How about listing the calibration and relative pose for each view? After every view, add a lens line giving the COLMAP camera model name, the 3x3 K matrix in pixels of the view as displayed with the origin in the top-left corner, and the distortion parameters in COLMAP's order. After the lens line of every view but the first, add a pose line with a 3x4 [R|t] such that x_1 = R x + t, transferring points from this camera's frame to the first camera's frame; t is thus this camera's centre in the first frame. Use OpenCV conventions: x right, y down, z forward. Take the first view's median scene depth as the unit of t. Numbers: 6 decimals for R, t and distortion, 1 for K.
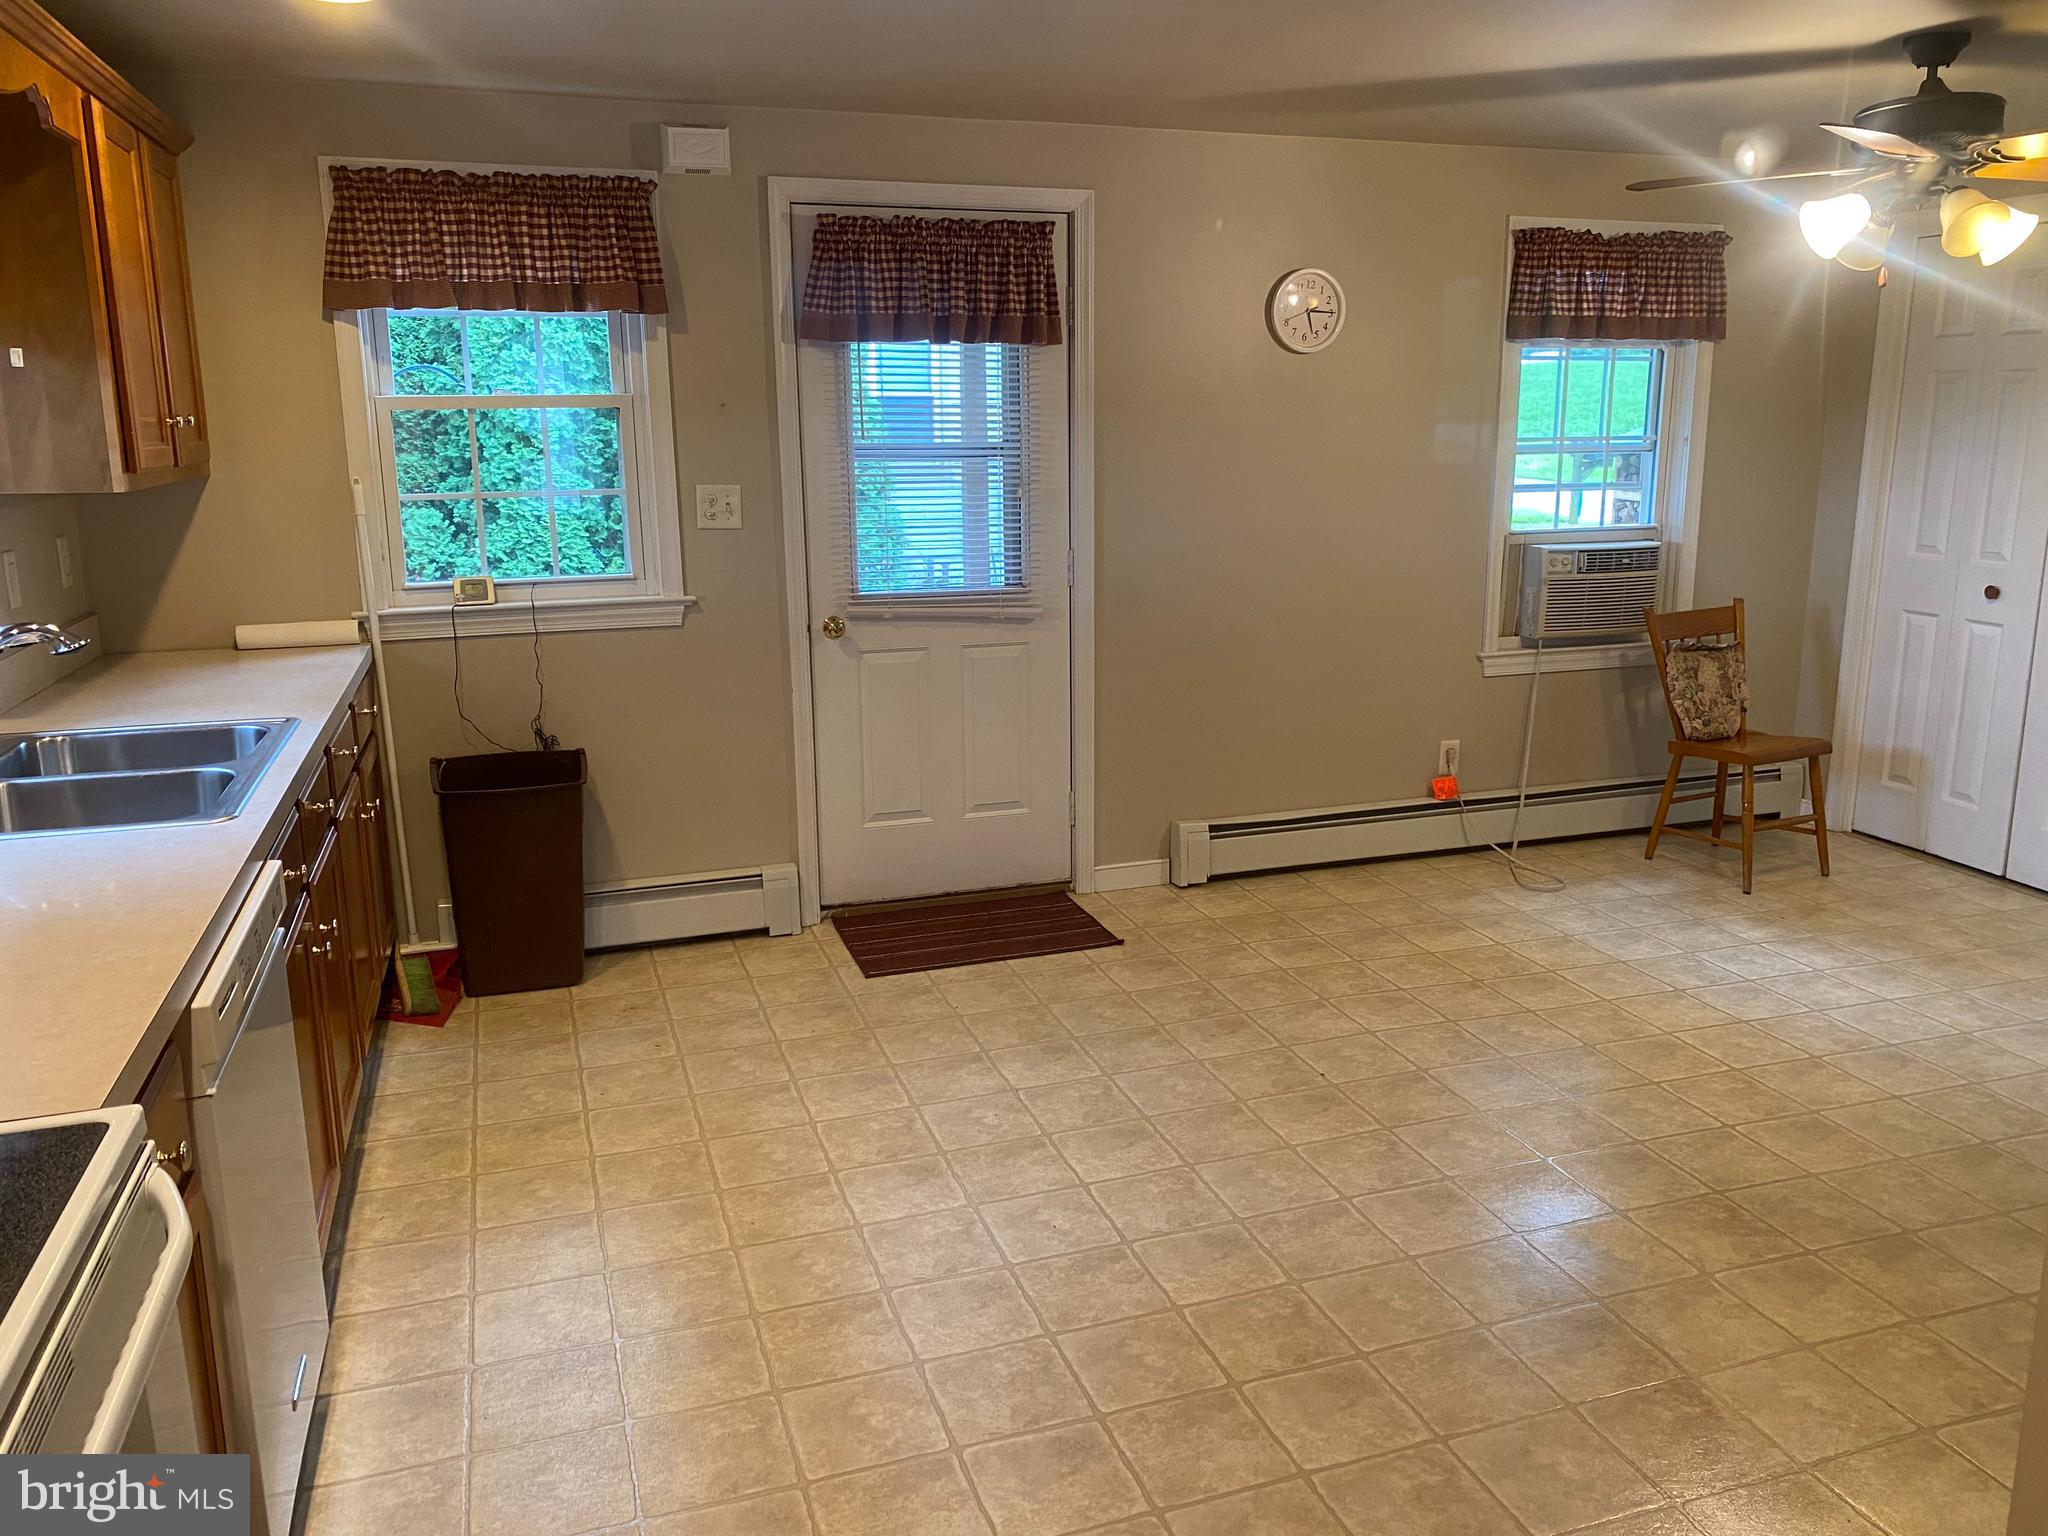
lens RADIAL K [[1558.5, 0, 1024.0], [0, 1558.5, 762.1], [0, 0, 1]] dist [0.020404, -0.014513]
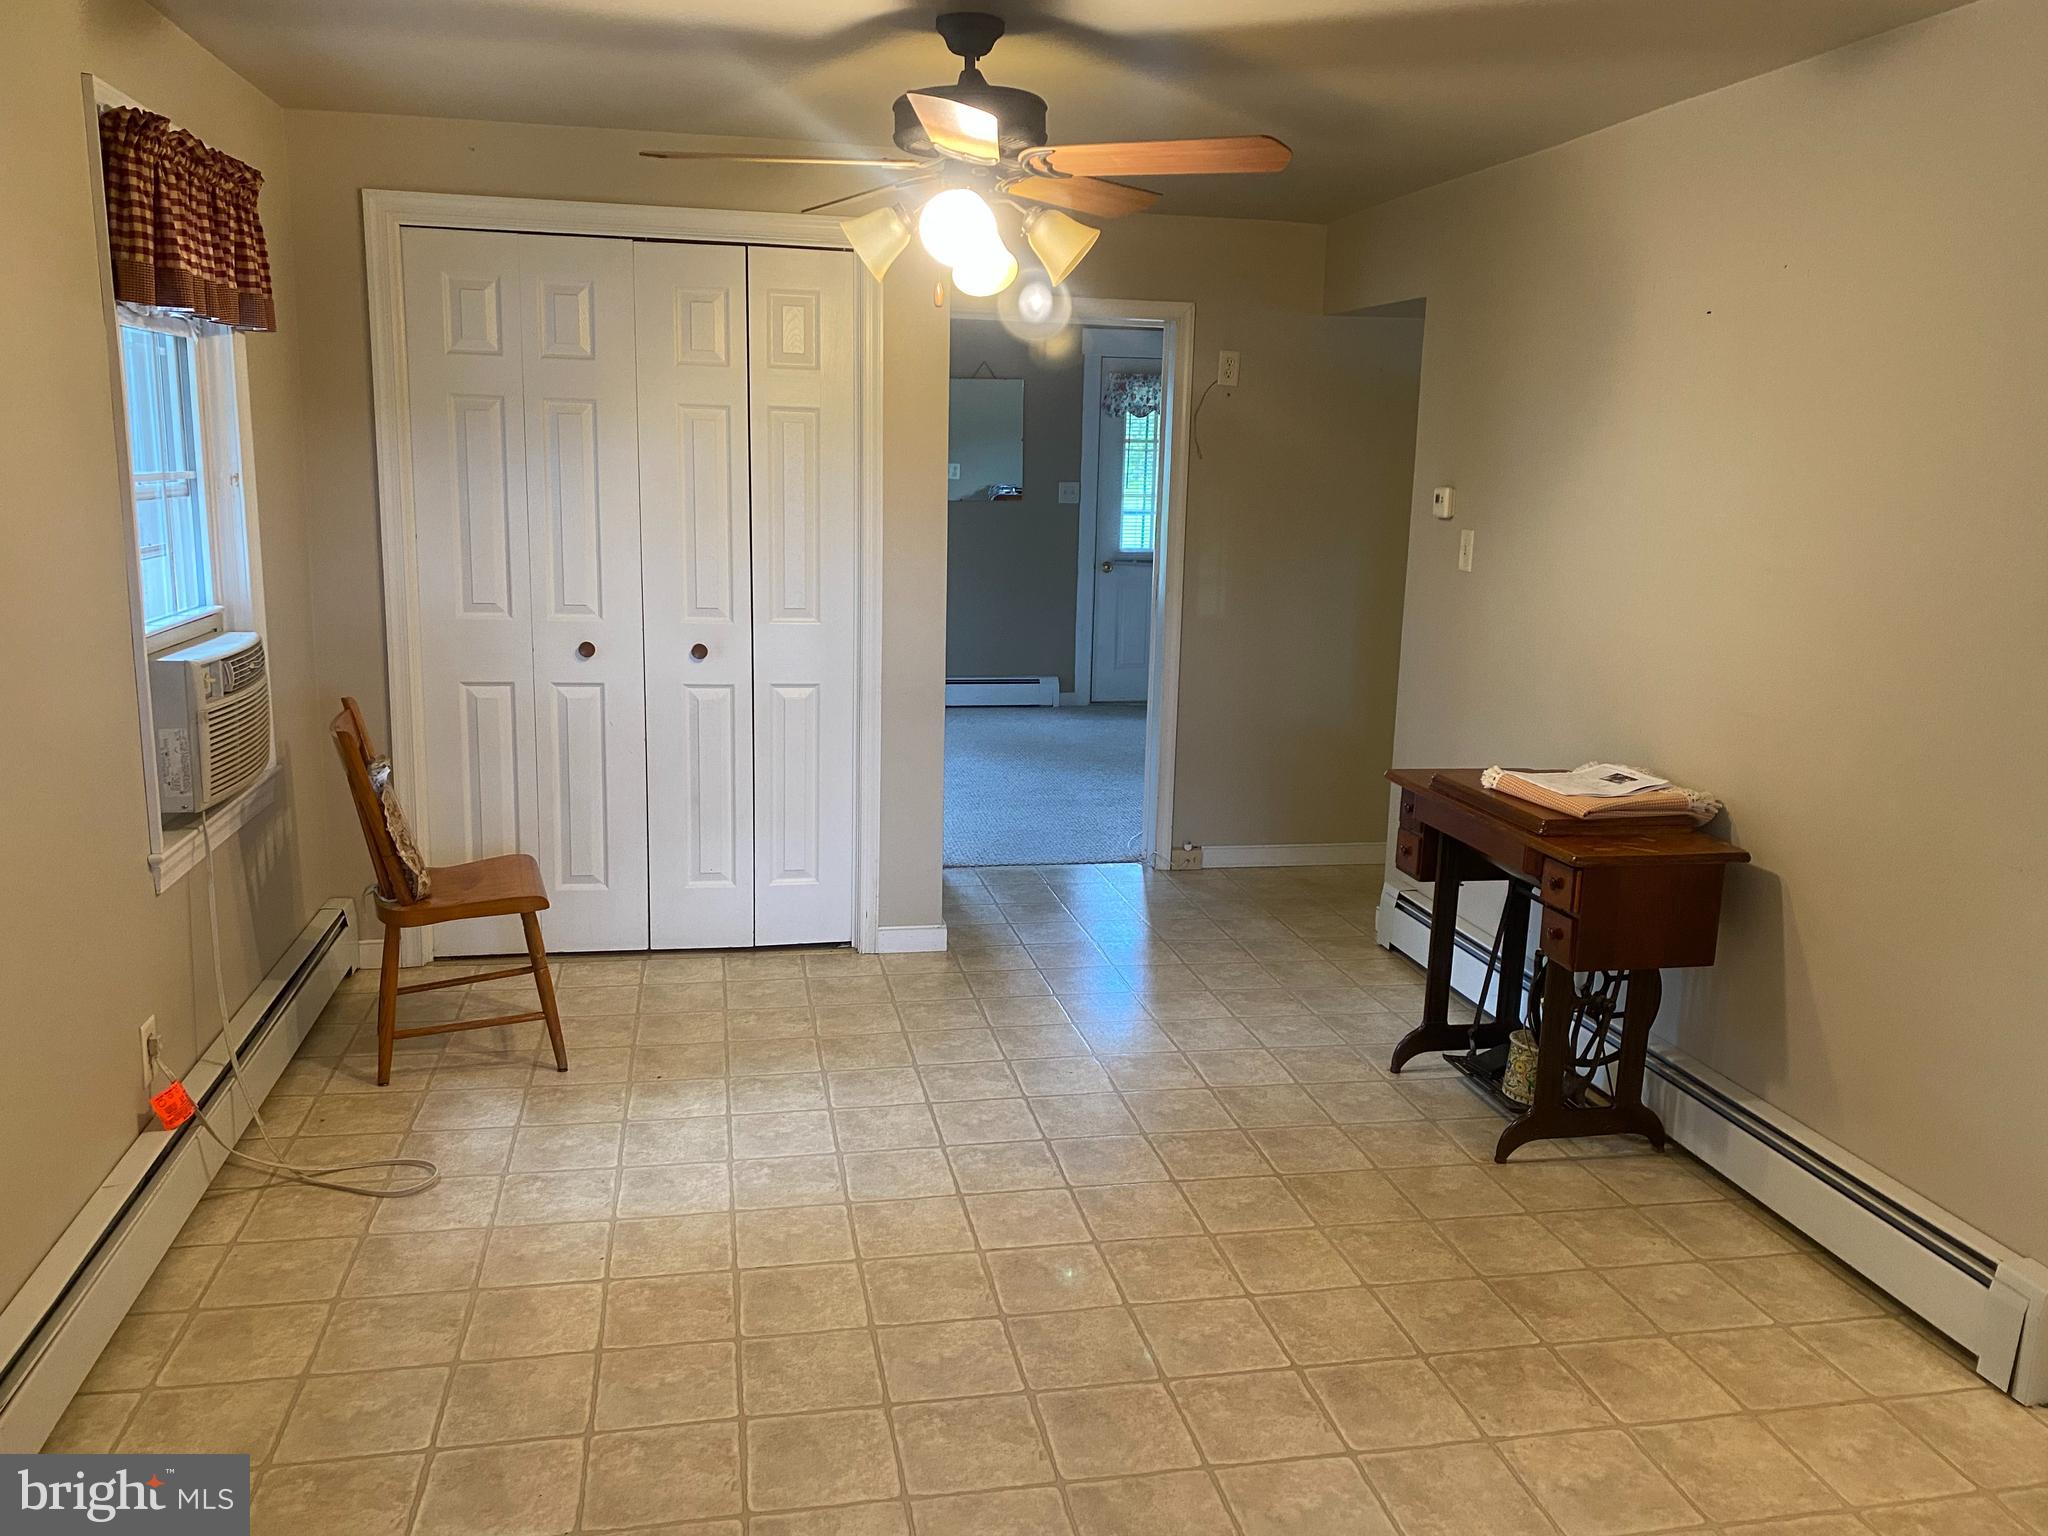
lens RADIAL K [[1558.5, 0, 1020.1], [0, 1558.5, 764.0], [0, 0, 1]] dist [0.020404, -0.014513]
pose [[0.121807, -0.187689, 0.974646, -0.246590], [0.195460, 0.967266, 0.161840, -0.151867], [-0.973118, 0.170791, 0.154506, 0.684856]]
